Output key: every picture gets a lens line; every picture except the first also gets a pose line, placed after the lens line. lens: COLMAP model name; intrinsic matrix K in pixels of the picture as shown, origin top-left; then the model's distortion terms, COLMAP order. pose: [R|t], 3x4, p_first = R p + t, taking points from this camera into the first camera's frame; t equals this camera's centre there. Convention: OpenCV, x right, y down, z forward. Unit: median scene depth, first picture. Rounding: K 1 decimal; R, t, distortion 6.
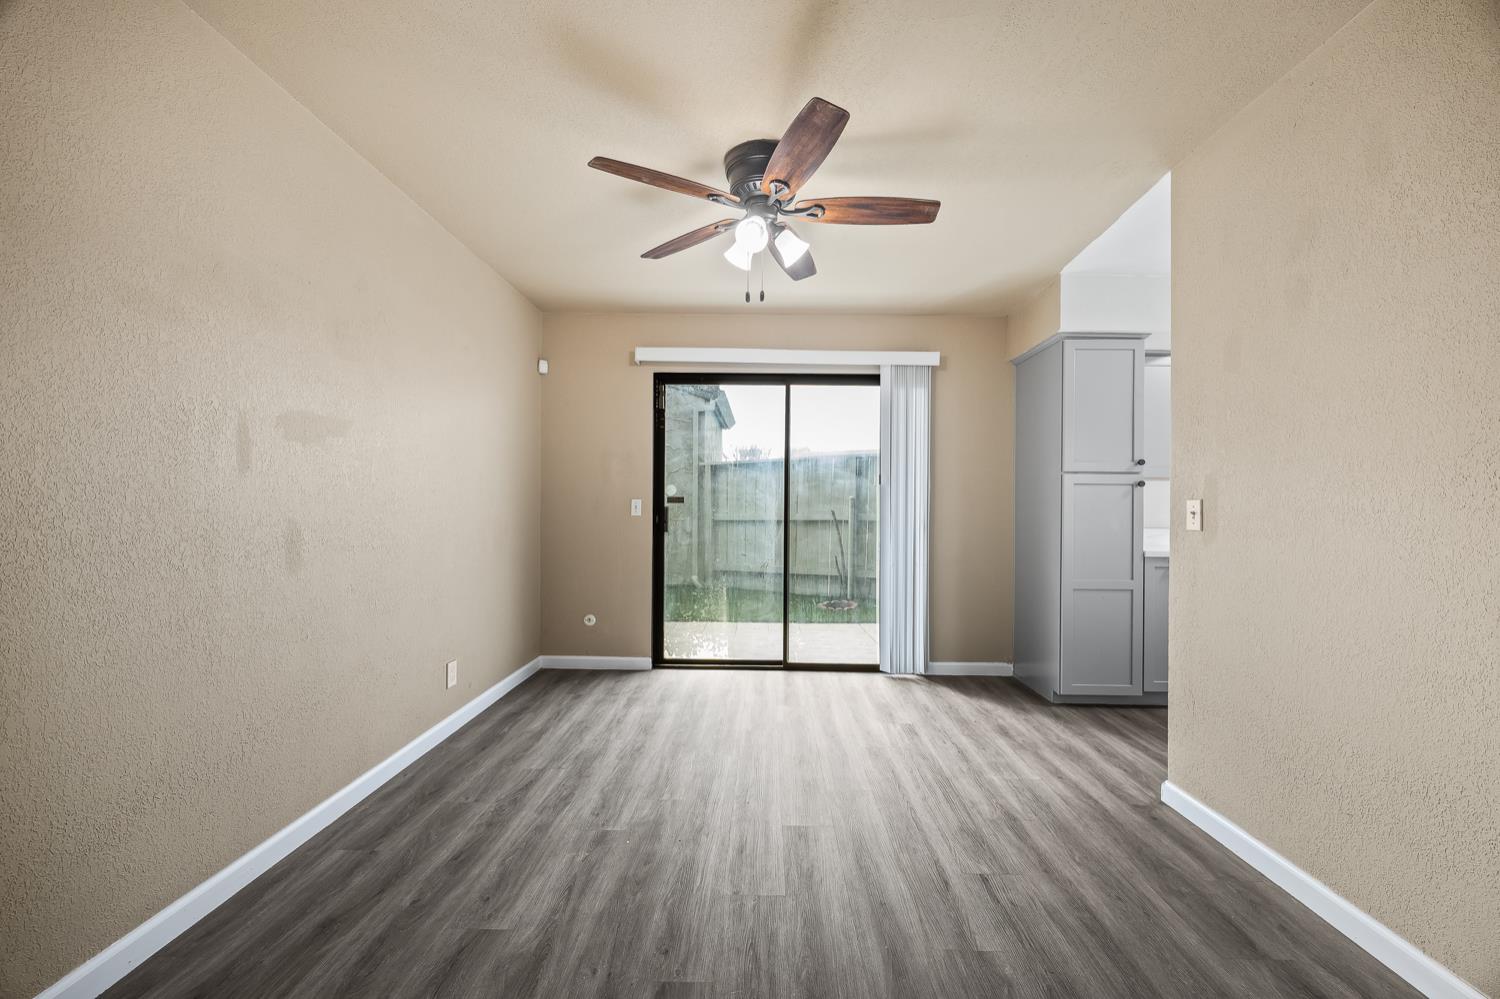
lens RADIAL K [[570.2, 0, 753.1], [0, 570.2, 503.1], [0, 0, 1]] dist [-0.001148, -0.000478]
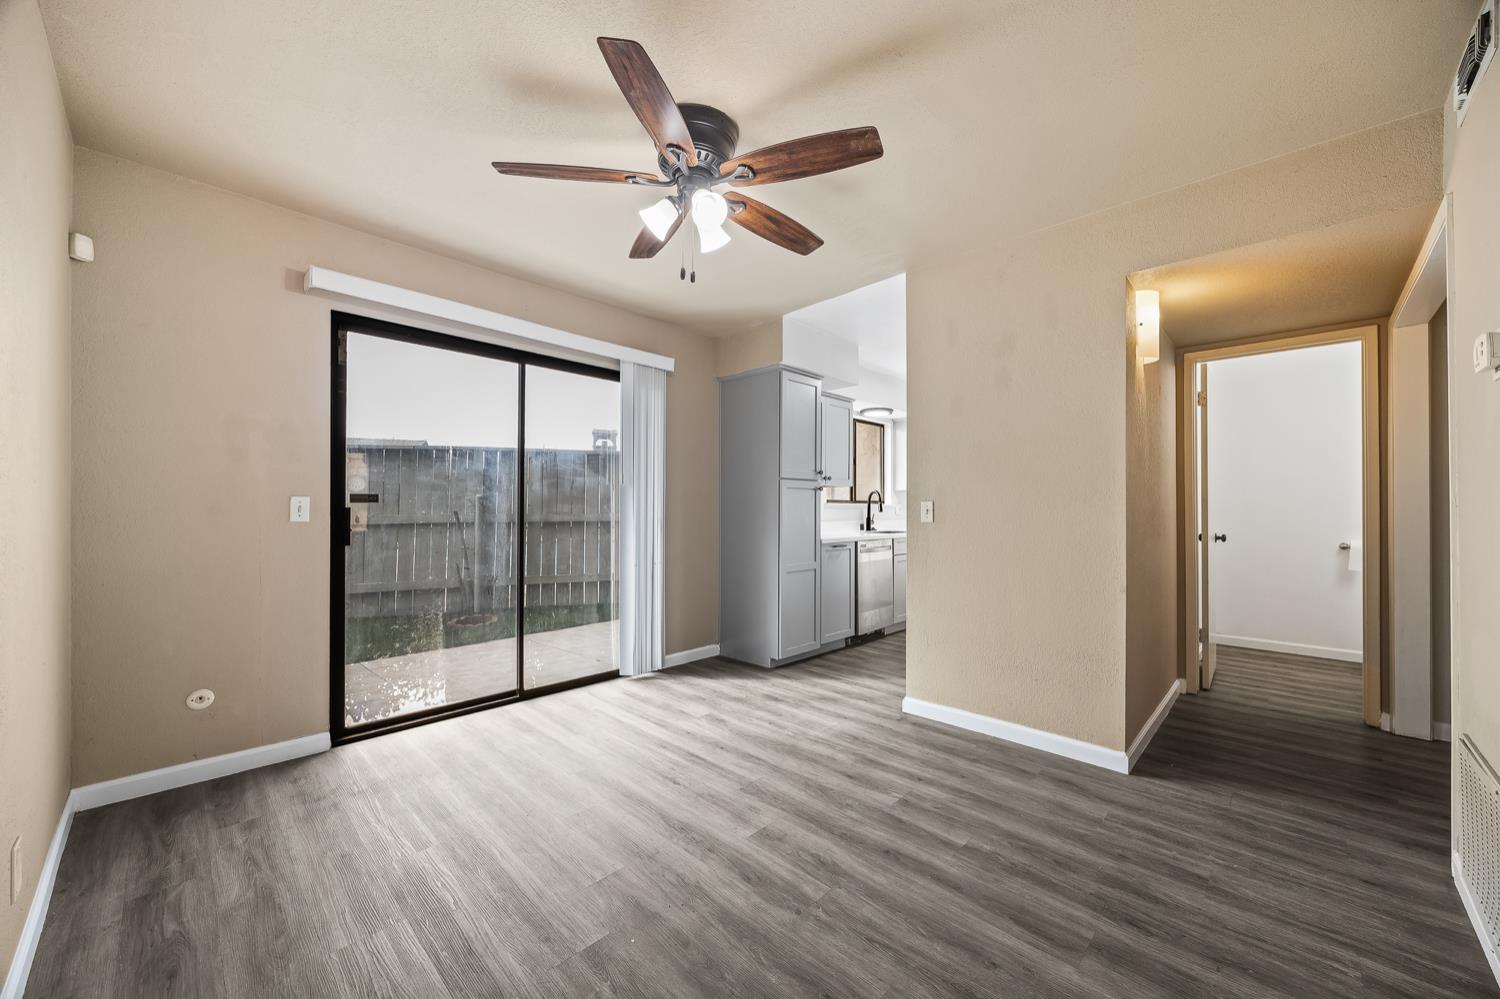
lens RADIAL K [[570.2, 0, 753.1], [0, 570.2, 503.1], [0, 0, 1]] dist [-0.001148, -0.000478]
pose [[0.677959, 0.000715, 0.735099, -0.349608], [-0.002236, 0.999997, 0.001090, -0.001223], [-0.735096, -0.002382, 0.677959, 0.182872]]
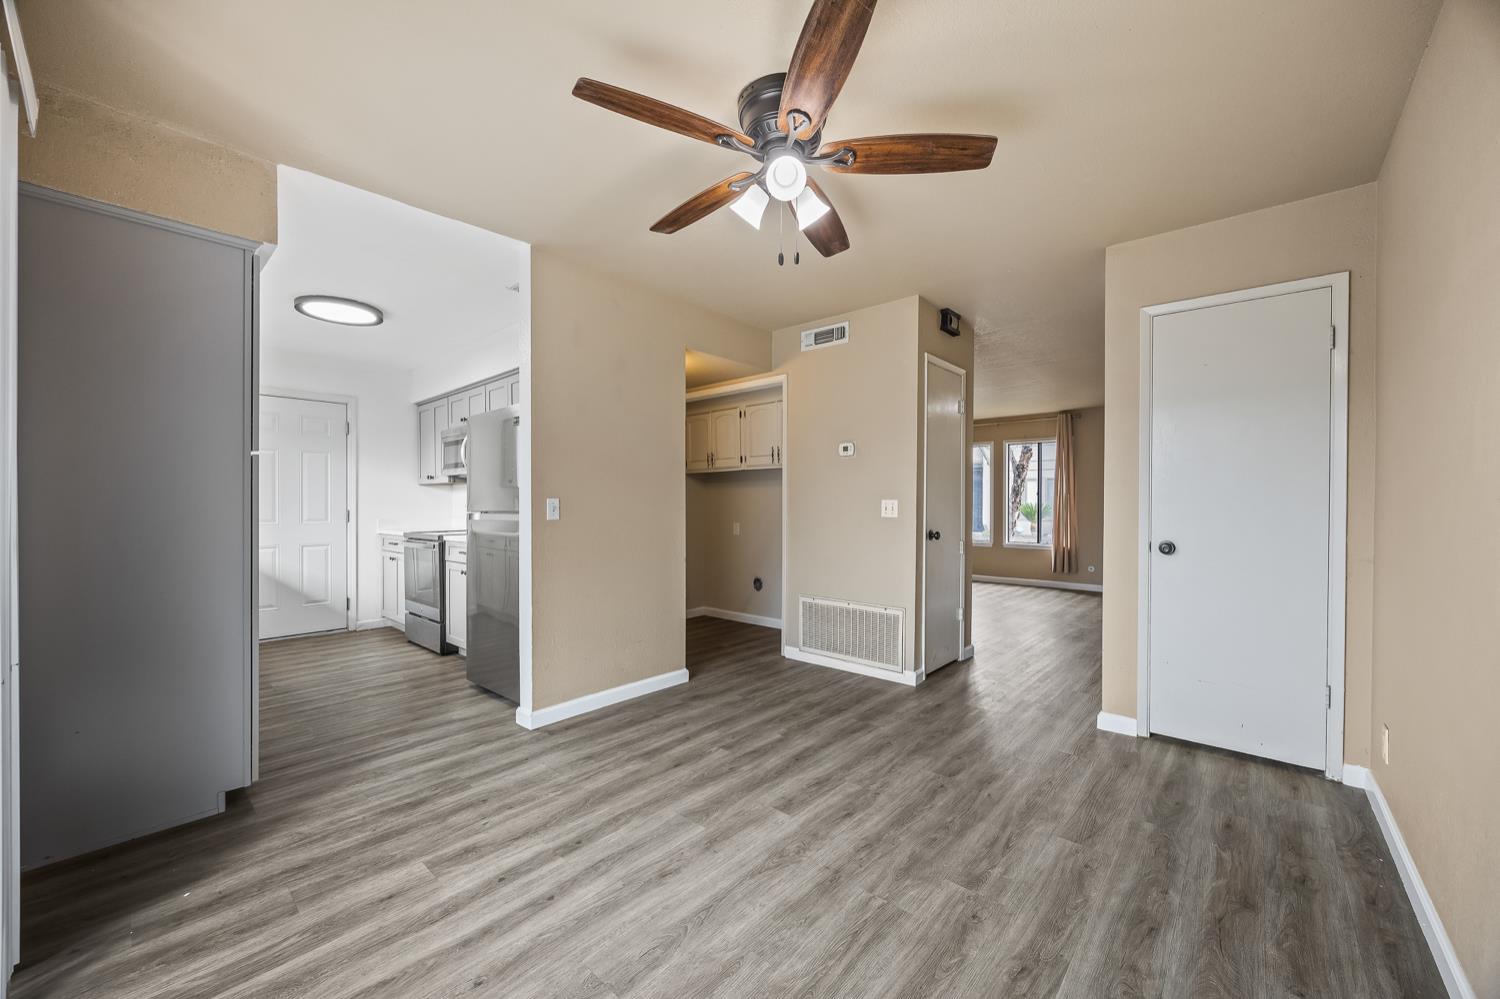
lens RADIAL K [[570.2, 0, 753.1], [0, 570.2, 503.1], [0, 0, 1]] dist [-0.001148, -0.000478]
pose [[-0.765812, -0.007087, 0.643026, -0.296856], [-0.010574, 0.999943, -0.001572, 0.001284], [-0.642978, -0.008003, -0.765843, 0.992447]]
